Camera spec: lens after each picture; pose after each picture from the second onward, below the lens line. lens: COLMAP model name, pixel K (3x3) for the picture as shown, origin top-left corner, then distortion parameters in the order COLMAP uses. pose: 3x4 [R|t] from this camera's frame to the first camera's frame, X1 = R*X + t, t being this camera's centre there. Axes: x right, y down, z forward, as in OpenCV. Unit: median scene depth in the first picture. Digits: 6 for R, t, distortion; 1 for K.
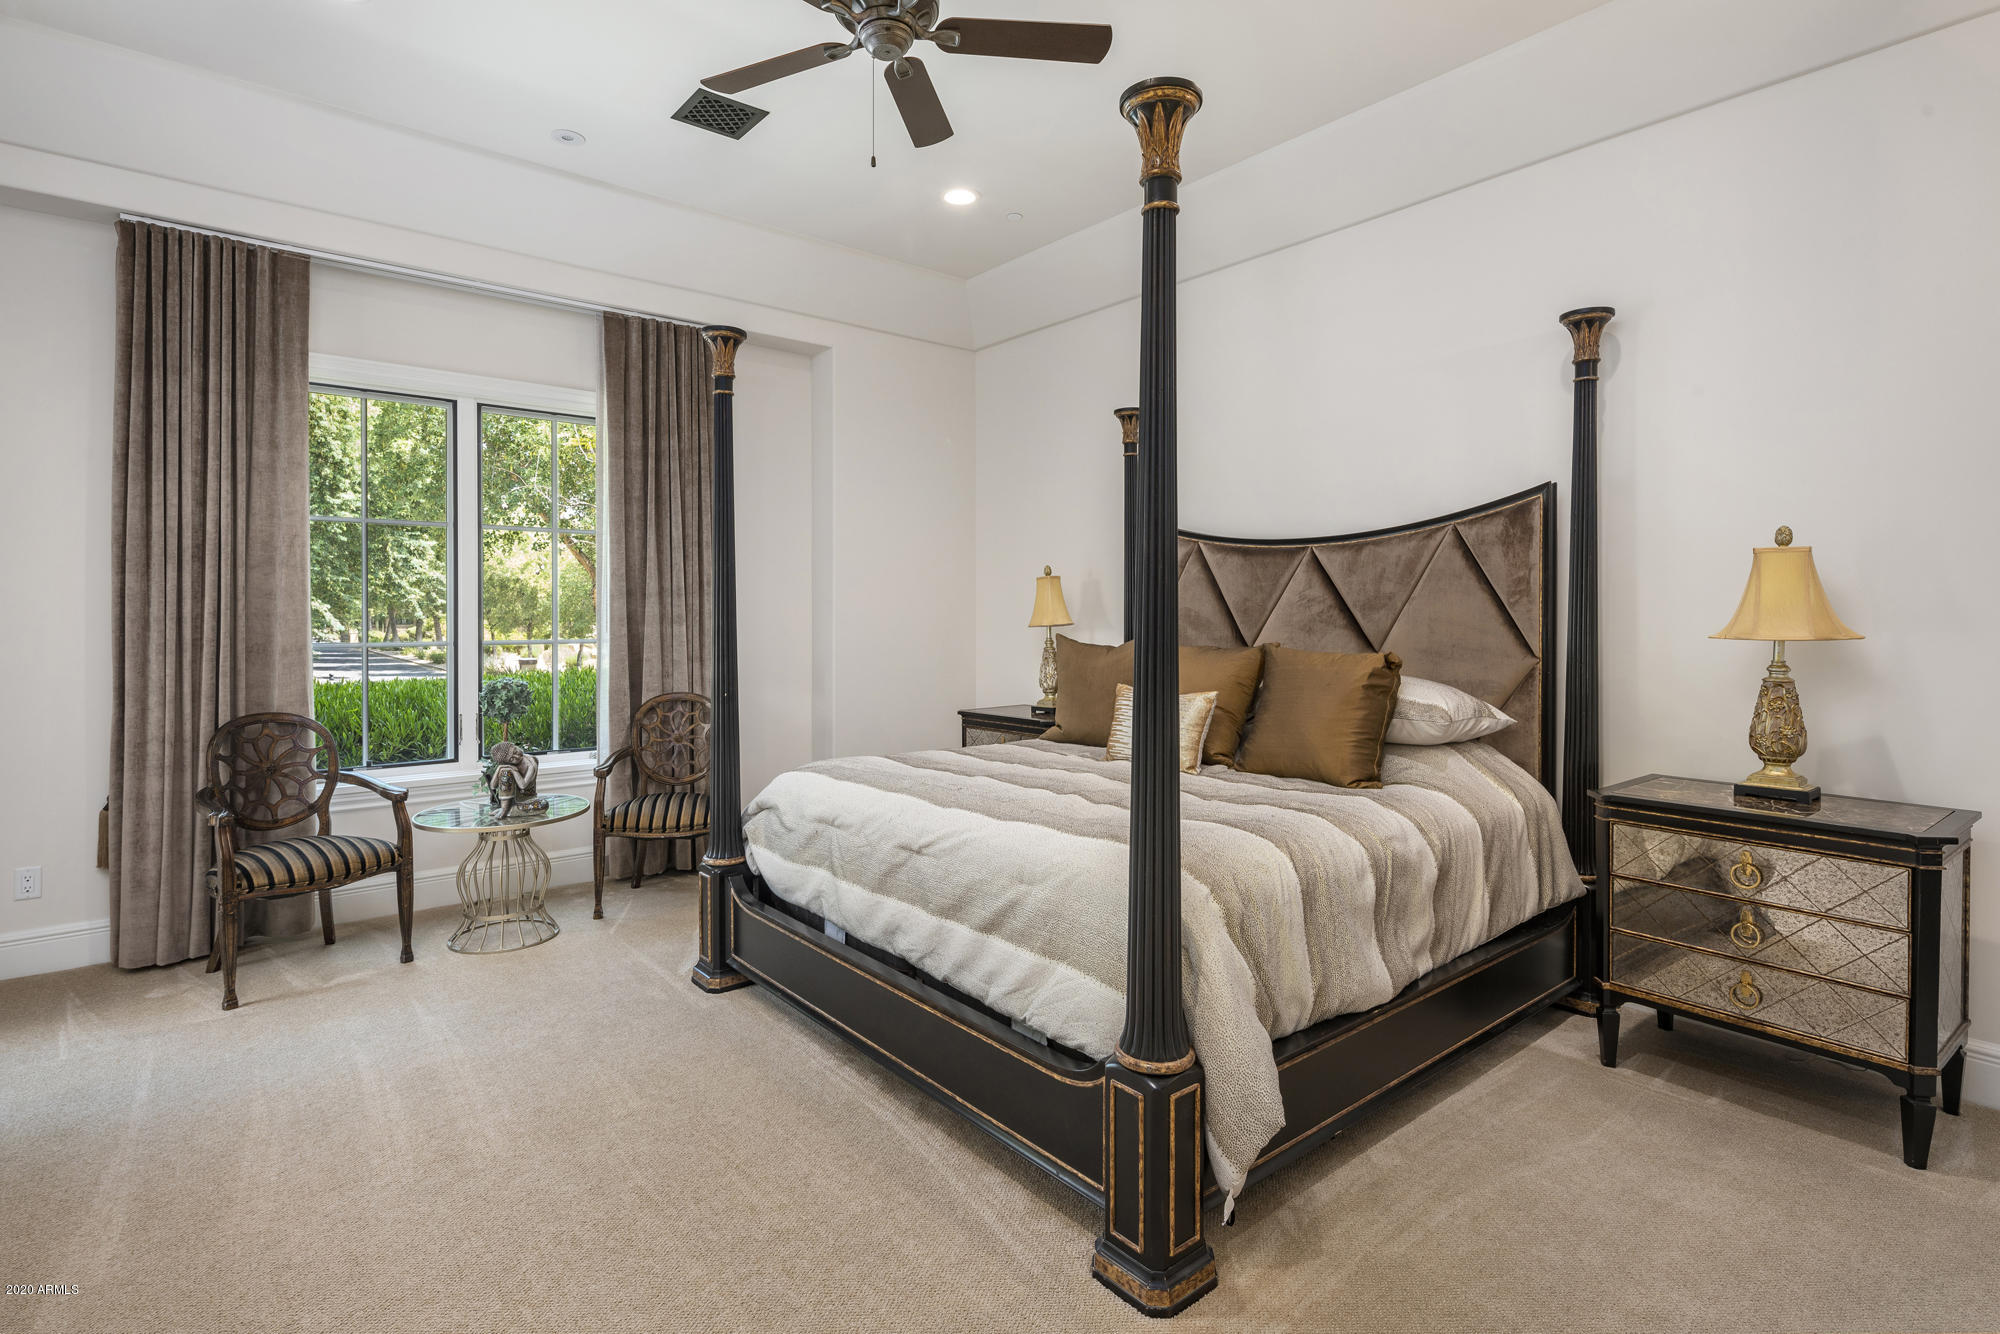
lens RADIAL K [[977.8, 0, 998.5], [0, 977.8, 591.3], [0, 0, 1]] dist [0.000183, -0.000019]
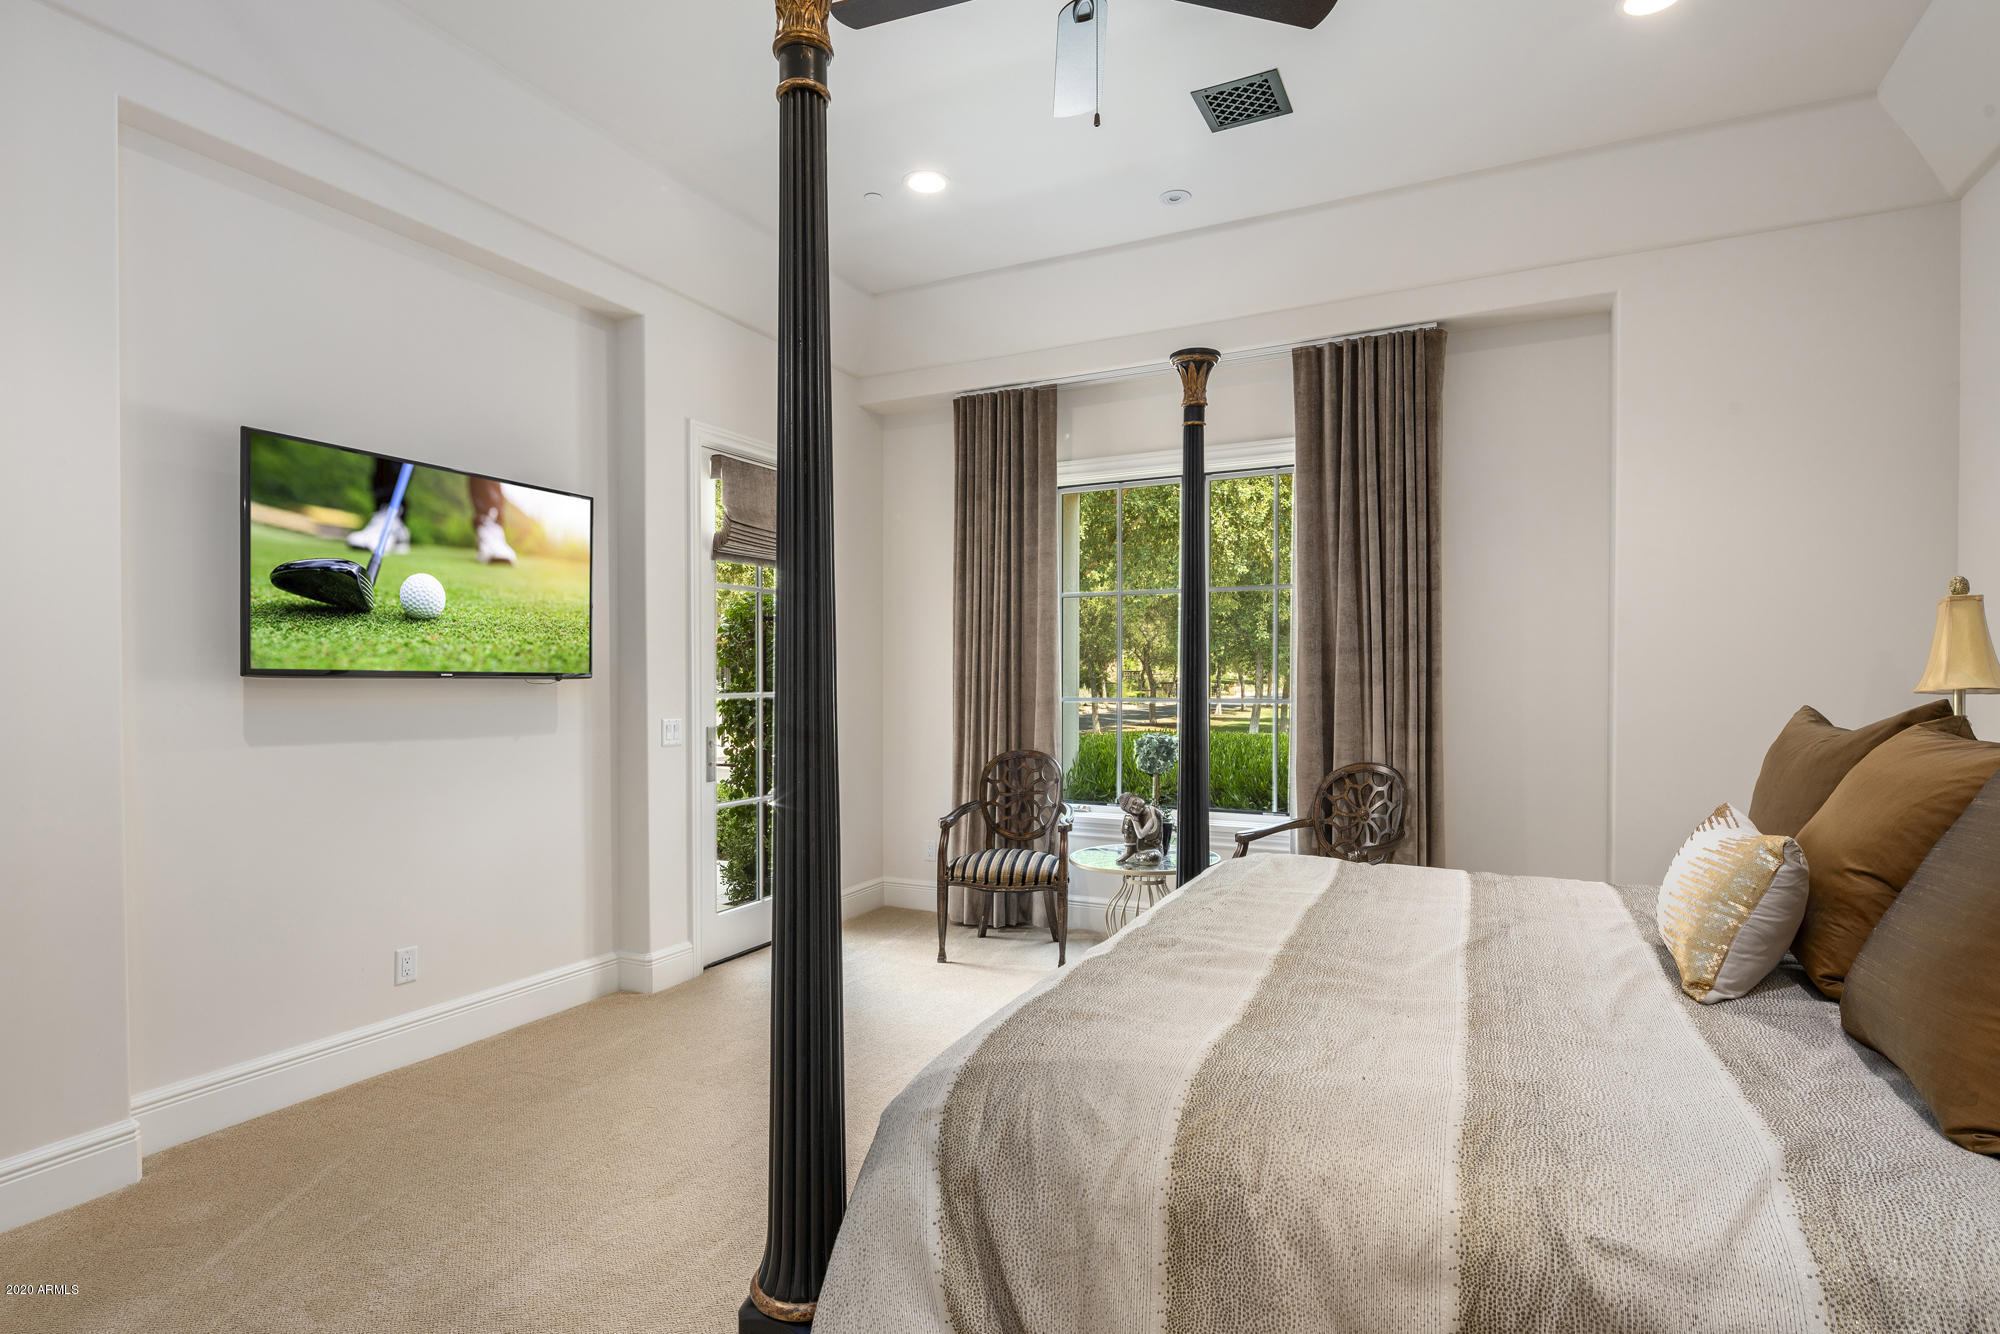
lens RADIAL K [[1026.2, 0, 1000.0], [0, 1026.2, 667.0], [0, 0, 1]] dist [0.003401, 0.000140]
pose [[0.404735, -0.002522, -0.914431, 0.466909], [0.023816, 0.999686, 0.007784, 0.003432], [0.914124, -0.024929, 0.404668, 0.414695]]
